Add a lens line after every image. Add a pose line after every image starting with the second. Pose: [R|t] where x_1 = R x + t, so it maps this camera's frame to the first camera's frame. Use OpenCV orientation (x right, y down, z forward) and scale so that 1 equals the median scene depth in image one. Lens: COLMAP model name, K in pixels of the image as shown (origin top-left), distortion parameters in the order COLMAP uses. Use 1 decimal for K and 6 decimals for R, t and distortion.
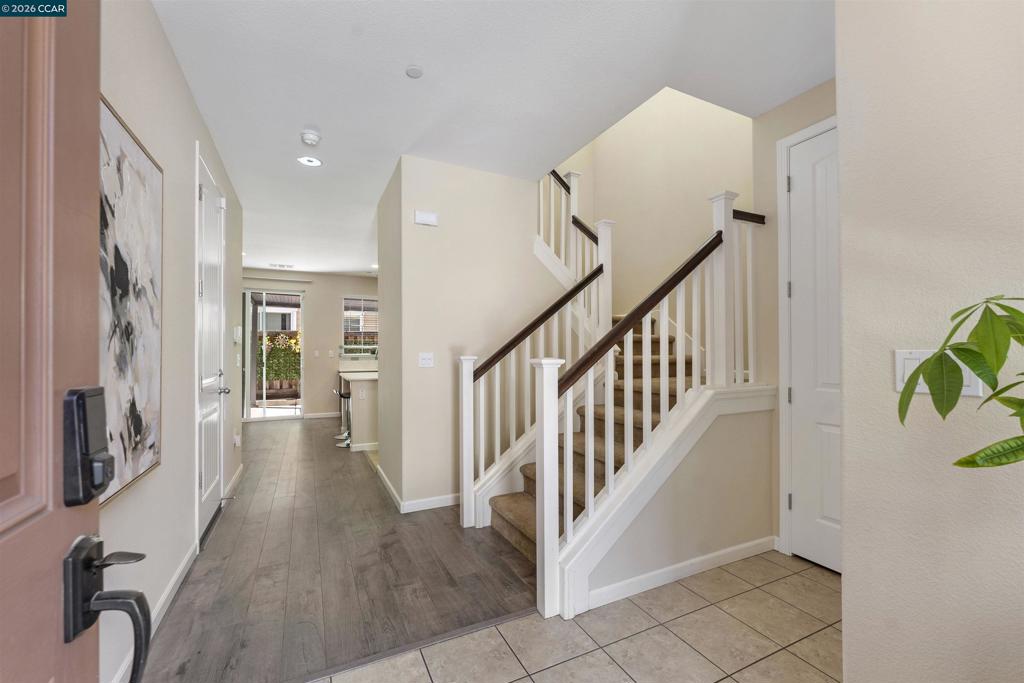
lens RADIAL K [[440.7, 0, 512.5], [0, 440.7, 348.1], [0, 0, 1]] dist [0.003128, -0.000021]
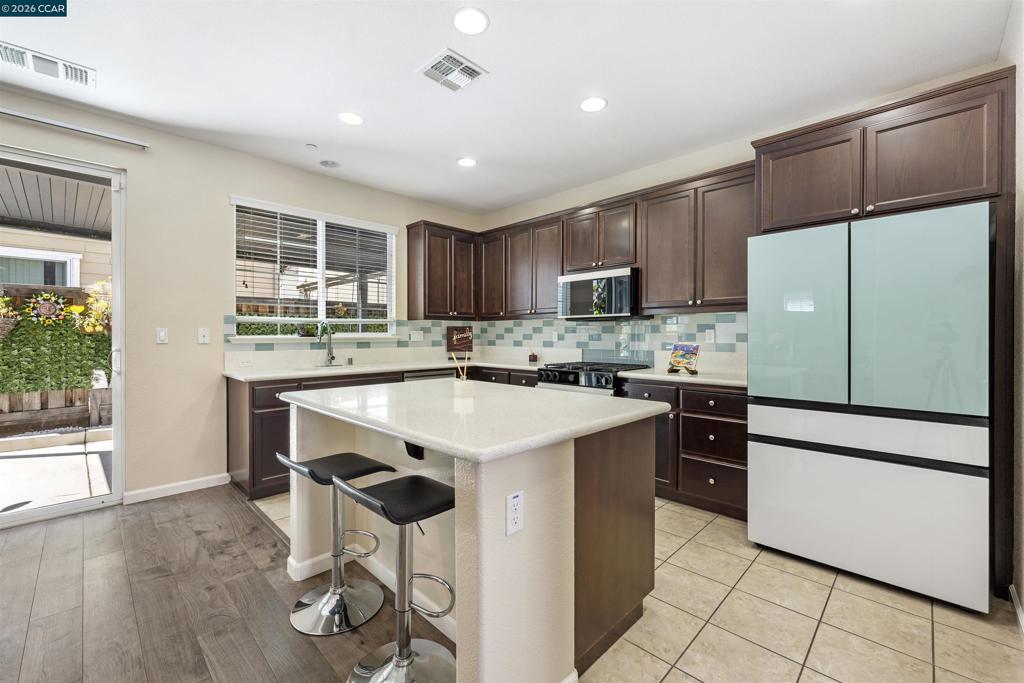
lens RADIAL K [[440.7, 0, 515.6], [0, 440.7, 337.1], [0, 0, 1]] dist [0.003128, -0.000021]
pose [[0.944664, 0.002024, 0.328035, -0.208557], [-0.006639, 0.999894, 0.012949, 0.005790], [-0.327974, -0.014411, 0.944577, 0.397860]]
